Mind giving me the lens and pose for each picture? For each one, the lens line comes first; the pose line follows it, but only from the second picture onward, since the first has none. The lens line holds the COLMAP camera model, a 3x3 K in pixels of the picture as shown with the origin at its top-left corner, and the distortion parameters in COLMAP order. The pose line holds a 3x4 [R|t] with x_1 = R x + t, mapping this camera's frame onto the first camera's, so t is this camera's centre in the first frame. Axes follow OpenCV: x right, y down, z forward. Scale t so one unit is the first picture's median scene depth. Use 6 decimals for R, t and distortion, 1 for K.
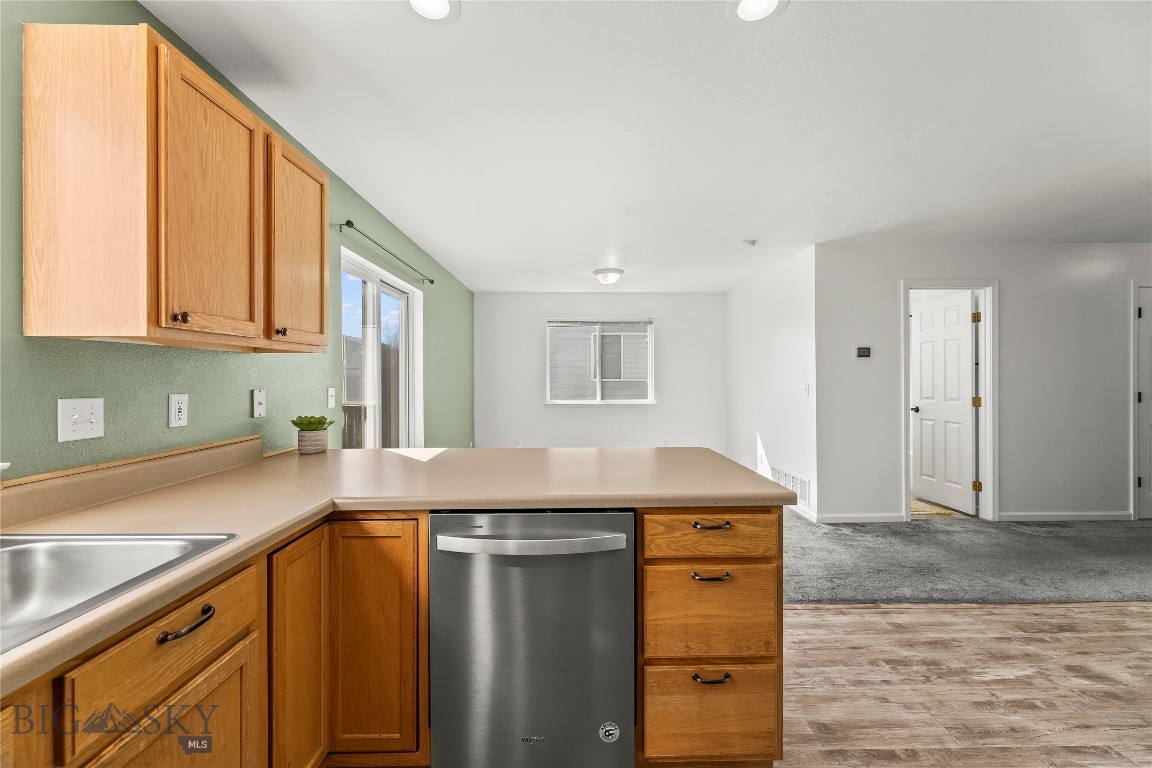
lens RADIAL K [[459.2, 0, 575.2], [0, 459.2, 378.6], [0, 0, 1]] dist [0.000827, -0.000019]
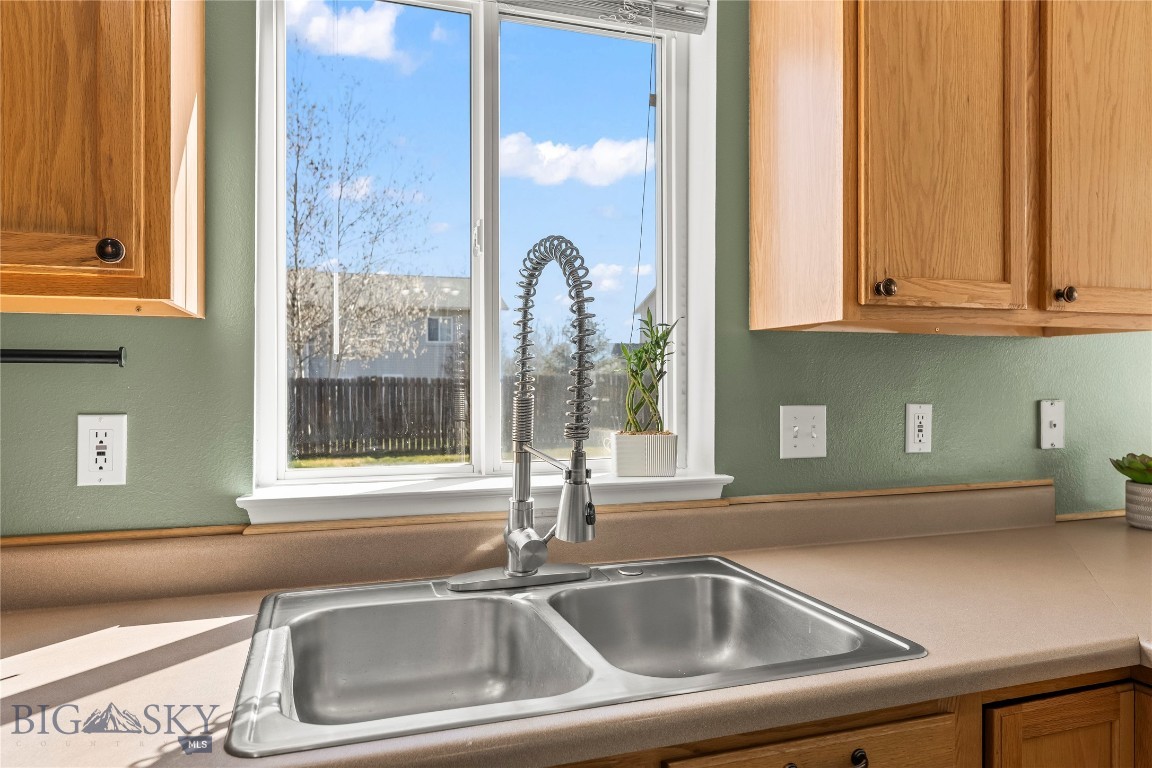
lens RADIAL K [[744.5, 0, 576.7], [0, 744.5, 377.6], [0, 0, 1]] dist [-0.001191, 0.001364]
pose [[0.309619, -0.002619, -0.950857, 0.011718], [-0.003872, 0.999984, -0.004015, 0.001199], [0.950853, 0.004925, 0.309604, 0.161230]]
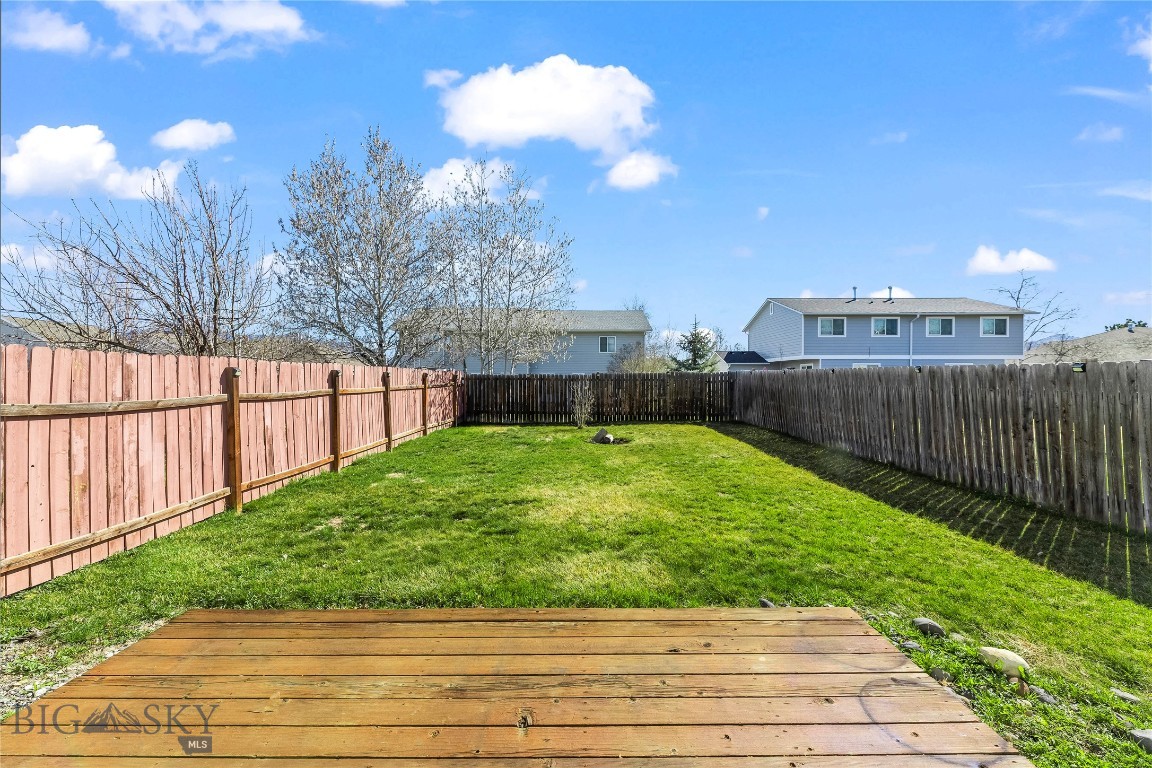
lens RADIAL K [[459.2, 0, 579.8], [0, 459.2, 380.1], [0, 0, 1]] dist [0.000827, -0.000019]
pose [[-0.004968, 0.007438, -0.999960, -0.708347], [-0.006228, 0.999953, 0.007469, 0.005791], [0.999968, 0.006265, -0.004922, 1.642992]]
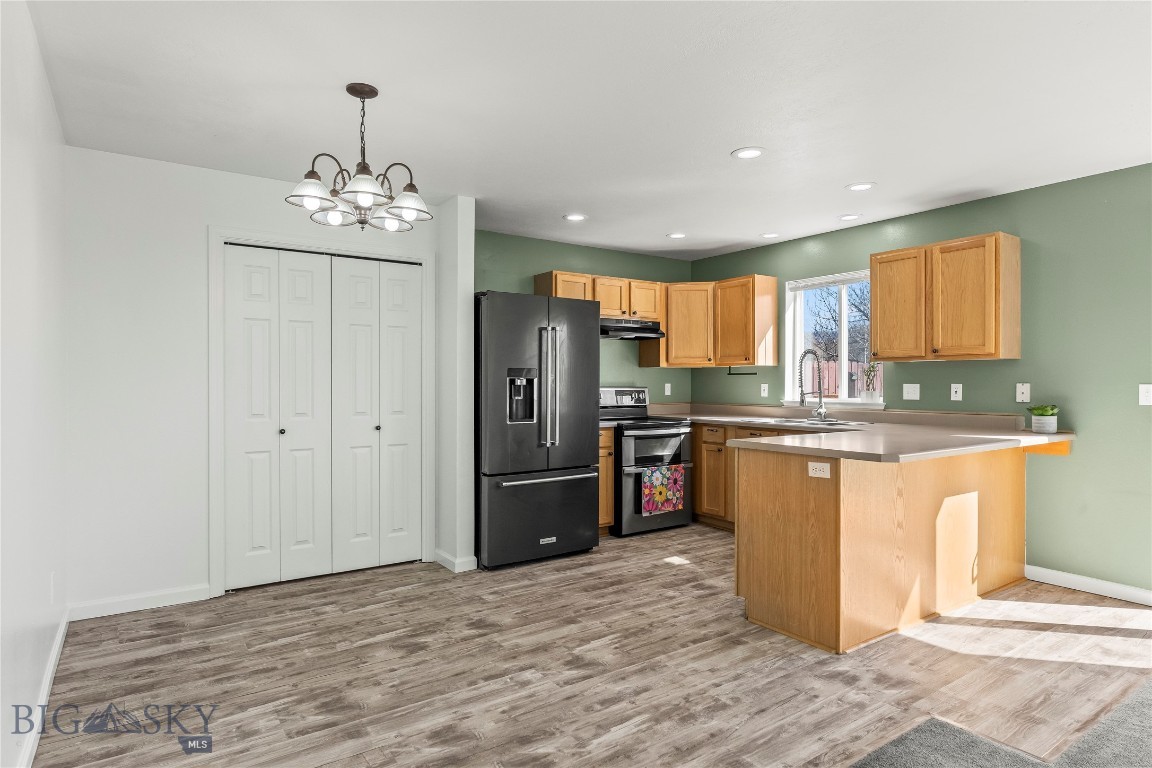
lens RADIAL K [[645.5, 0, 582.1], [0, 645.5, 388.4], [0, 0, 1]] dist [0.000392, -0.001769]
pose [[-0.825613, 0.007343, -0.564189, 1.741214], [-0.000169, 0.999912, 0.013261, 0.013534], [0.564237, 0.011044, -0.825539, 2.031373]]
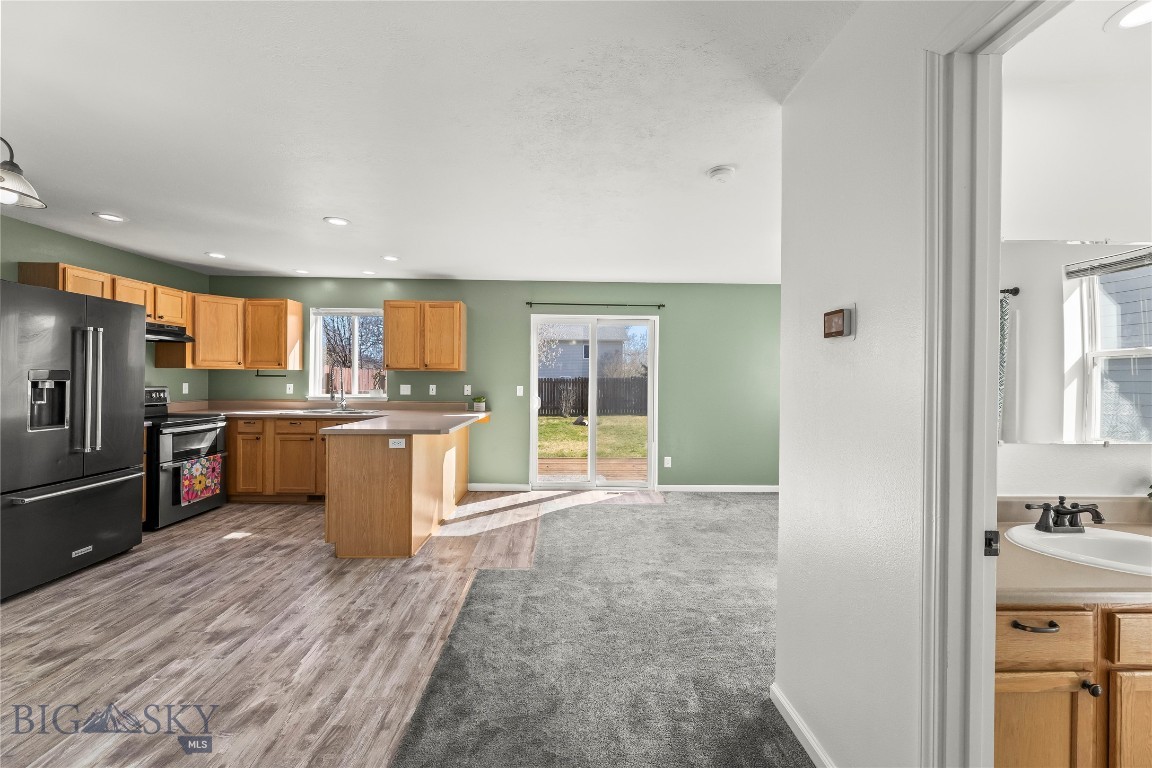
lens RADIAL K [[459.2, 0, 575.2], [0, 459.2, 380.1], [0, 0, 1]] dist [0.000827, -0.000019]
pose [[0.012758, 0.003204, -0.999913, 2.138624], [-0.013264, 0.999907, 0.003035, -0.022320], [0.999831, 0.013224, 0.012799, 1.700206]]
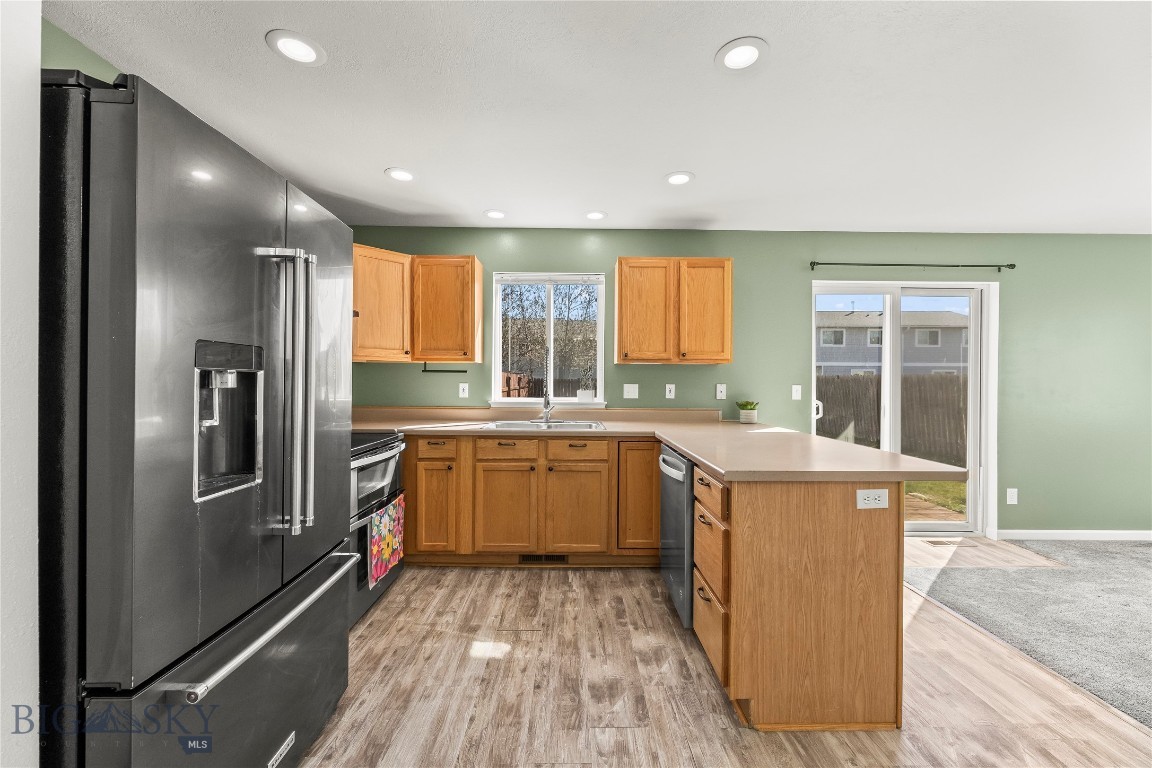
lens RADIAL K [[459.2, 0, 580.4], [0, 459.2, 383.6], [0, 0, 1]] dist [0.000827, -0.000019]
pose [[0.000935, 0.006610, -0.999978, 1.224462], [-0.009656, 0.999932, 0.006601, 0.016659], [0.999953, 0.009649, 0.000999, 0.464241]]
